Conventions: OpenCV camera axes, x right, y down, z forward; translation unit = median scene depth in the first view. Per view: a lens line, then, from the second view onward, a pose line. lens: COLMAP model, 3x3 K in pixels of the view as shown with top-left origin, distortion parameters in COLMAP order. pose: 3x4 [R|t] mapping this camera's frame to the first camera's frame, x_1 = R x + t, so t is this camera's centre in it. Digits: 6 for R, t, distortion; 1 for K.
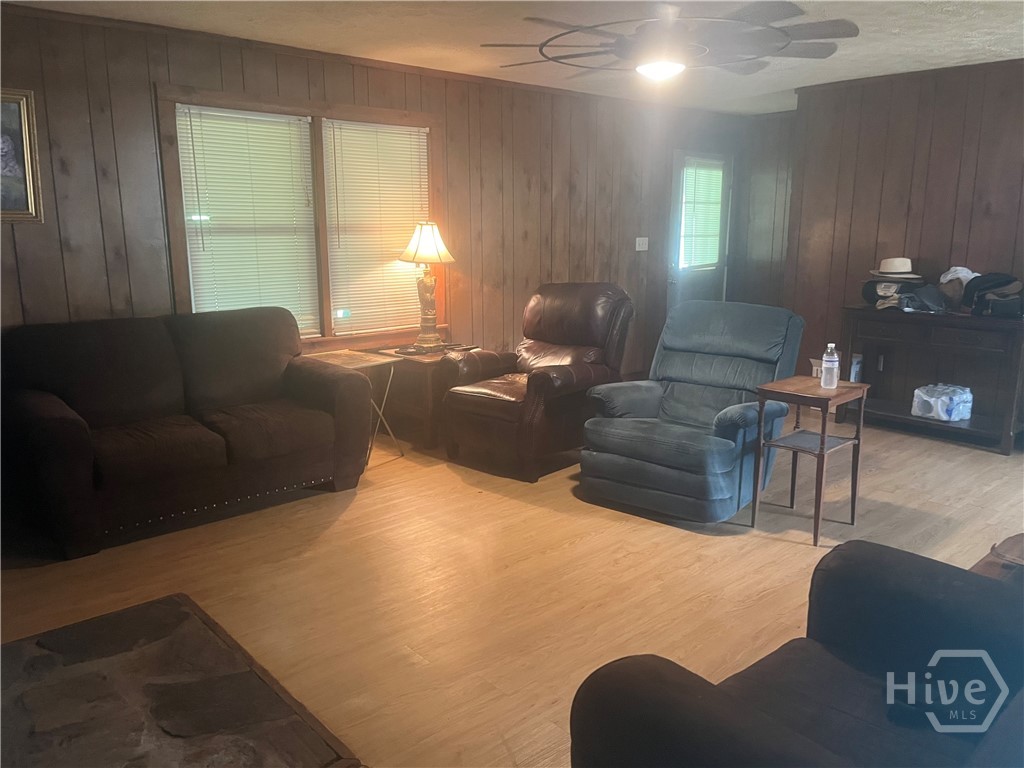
lens RADIAL K [[789.4, 0, 513.2], [0, 789.4, 378.9], [0, 0, 1]] dist [0.005568, -0.008592]
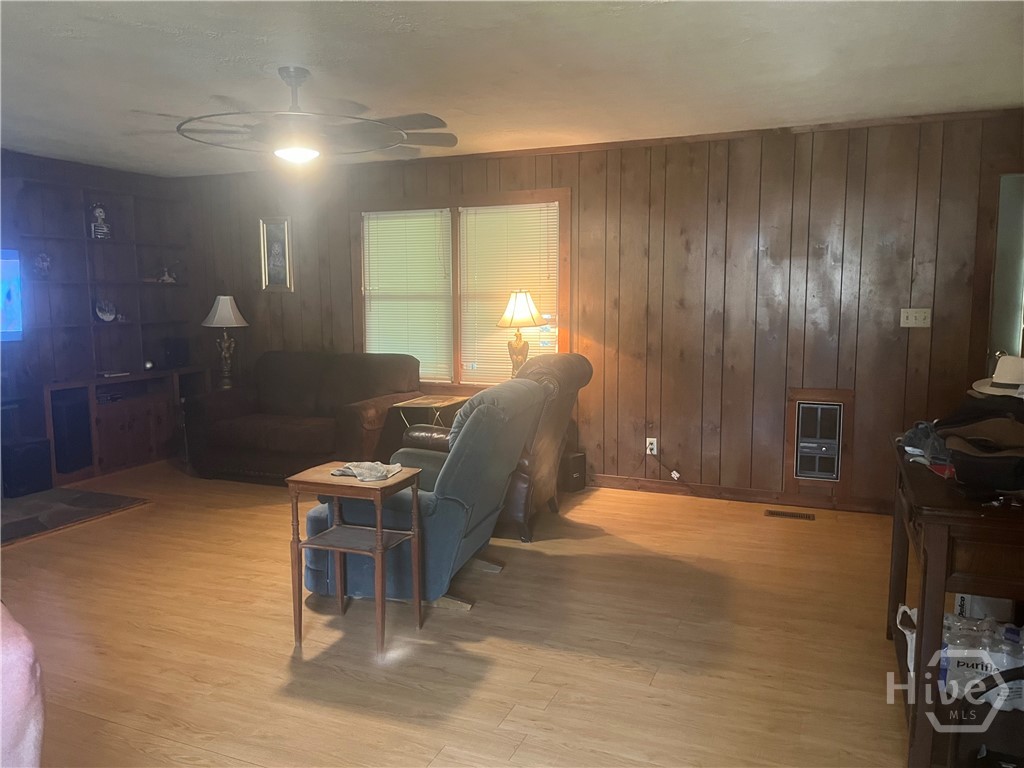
lens RADIAL K [[789.4, 0, 506.3], [0, 789.4, 385.4], [0, 0, 1]] dist [0.005568, -0.008592]
pose [[0.427117, 0.113203, -0.897082, 0.939715], [-0.162780, 0.985549, 0.046865, -0.126777], [0.889424, 0.126010, 0.439371, 0.561778]]
